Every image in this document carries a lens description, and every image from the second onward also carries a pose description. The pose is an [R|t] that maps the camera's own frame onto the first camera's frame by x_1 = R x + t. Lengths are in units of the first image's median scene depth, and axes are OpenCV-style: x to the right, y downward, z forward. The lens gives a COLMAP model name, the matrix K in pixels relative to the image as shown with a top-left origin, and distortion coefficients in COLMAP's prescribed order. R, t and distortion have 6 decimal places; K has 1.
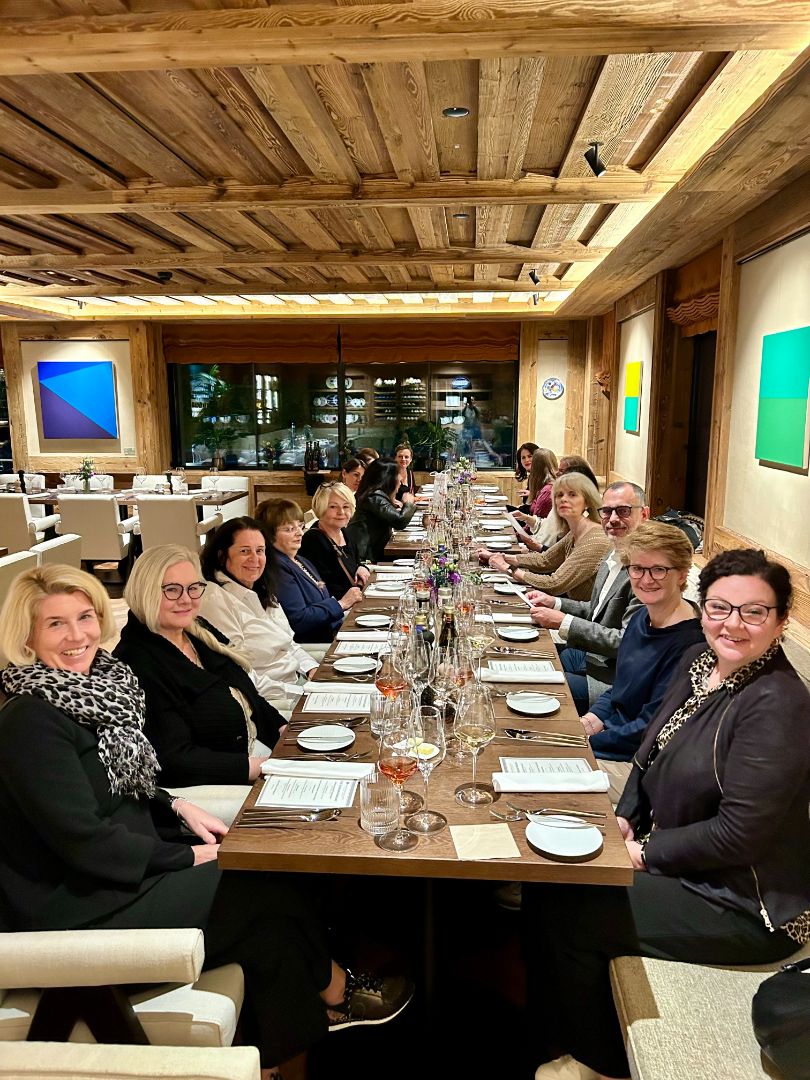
lens RADIAL K [[811.5, 0, 407.0], [0, 811.5, 541.5], [0, 0, 1]] dist [0.001134, 0.000111]
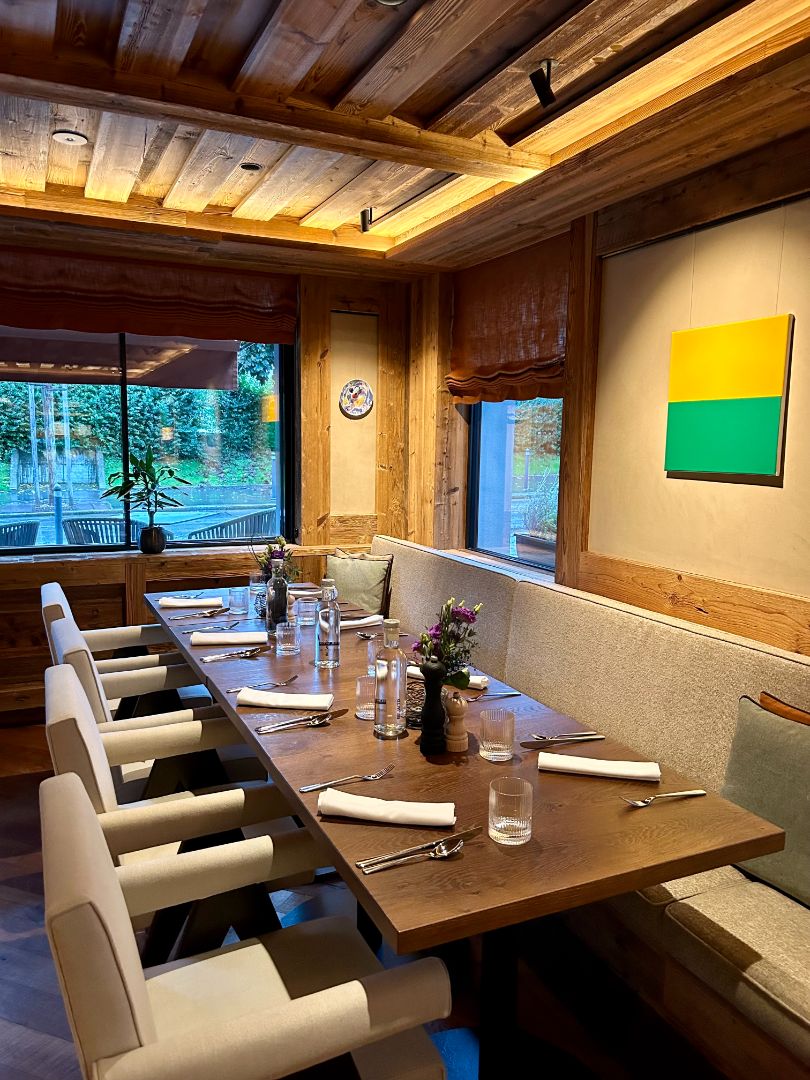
lens RADIAL K [[811.5, 0, 406.6], [0, 811.5, 540.0], [0, 0, 1]] dist [0.001134, 0.000111]
pose [[0.868402, -0.047421, 0.493588, -0.076775], [0.071881, 0.996941, -0.030686, -0.071973], [-0.490623, 0.062128, 0.869154, 0.507889]]
